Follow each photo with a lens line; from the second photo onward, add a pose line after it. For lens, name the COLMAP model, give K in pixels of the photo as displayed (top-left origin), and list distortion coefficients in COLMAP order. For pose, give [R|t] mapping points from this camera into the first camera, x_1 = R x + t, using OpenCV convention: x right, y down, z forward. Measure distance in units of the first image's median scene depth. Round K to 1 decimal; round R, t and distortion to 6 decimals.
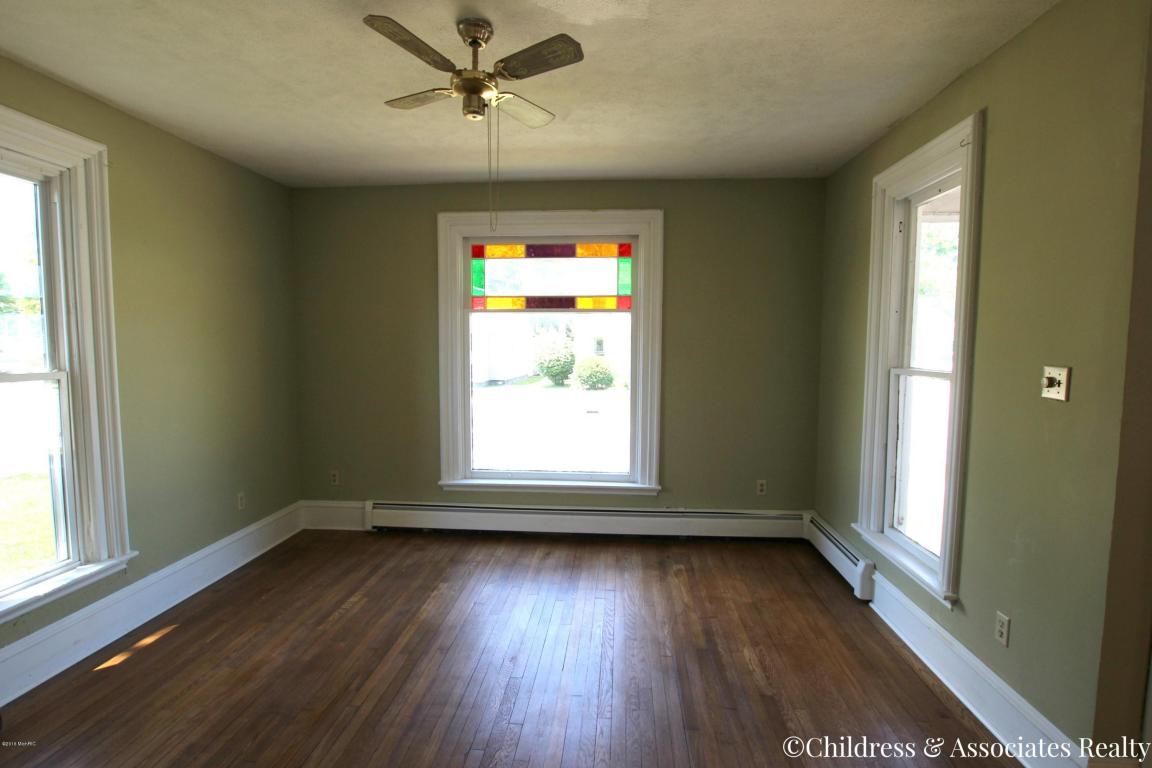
lens RADIAL K [[557.6, 0, 578.1], [0, 557.6, 386.1], [0, 0, 1]] dist [-0.027871, -0.000385]
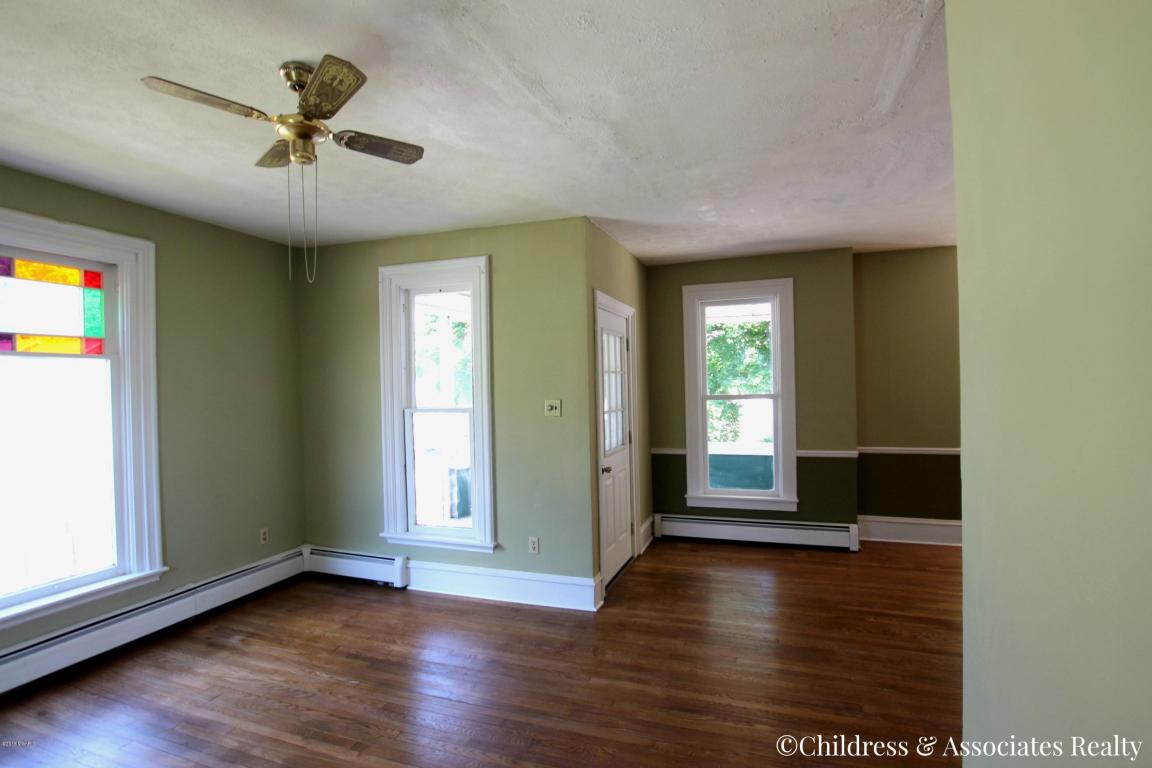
lens RADIAL K [[557.6, 0, 578.1], [0, 557.6, 386.1], [0, 0, 1]] dist [-0.027871, -0.000385]
pose [[0.259916, -0.011055, 0.965568, -0.554607], [0.093370, 0.995537, -0.013736, -0.025029], [-0.961106, 0.093726, 0.259788, 0.188576]]
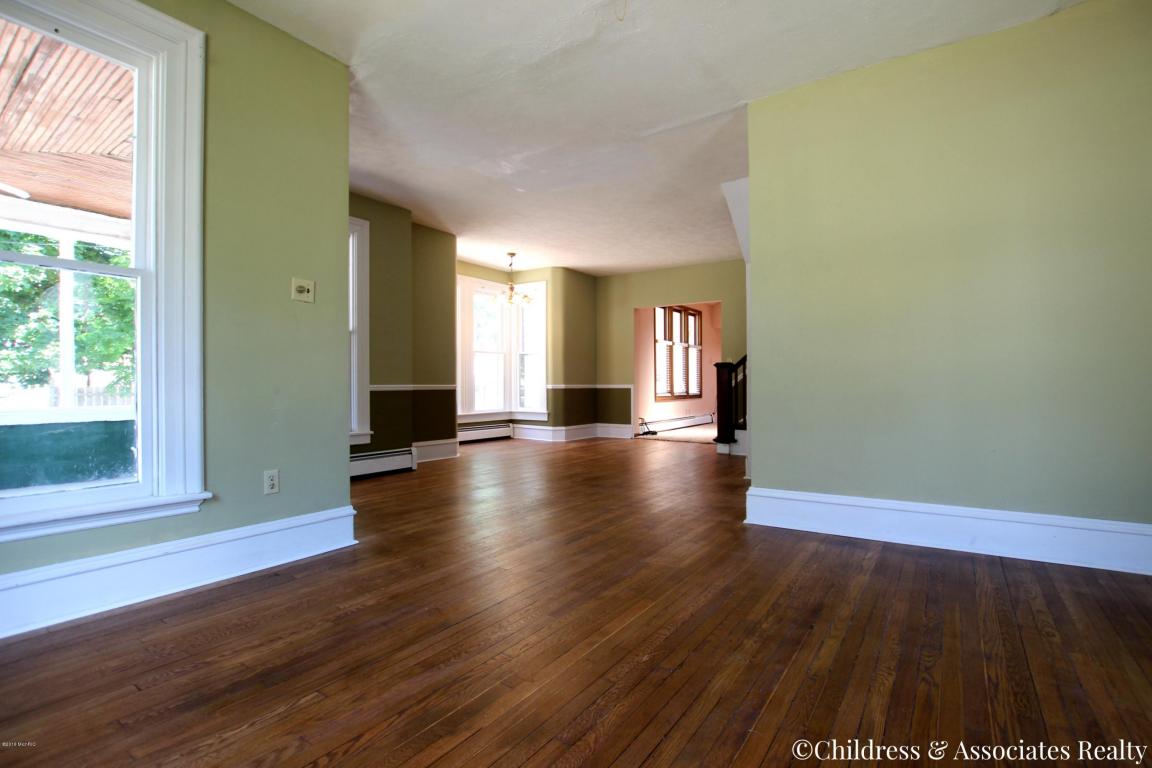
lens RADIAL K [[538.8, 0, 579.5], [0, 538.8, 389.3], [0, 0, 1]] dist [-0.027039, 0.000643]
pose [[-0.866298, -0.000455, 0.499527, -0.267076], [0.040138, 0.996703, 0.070518, 0.098309], [-0.497912, 0.081140, -0.863423, 0.976058]]
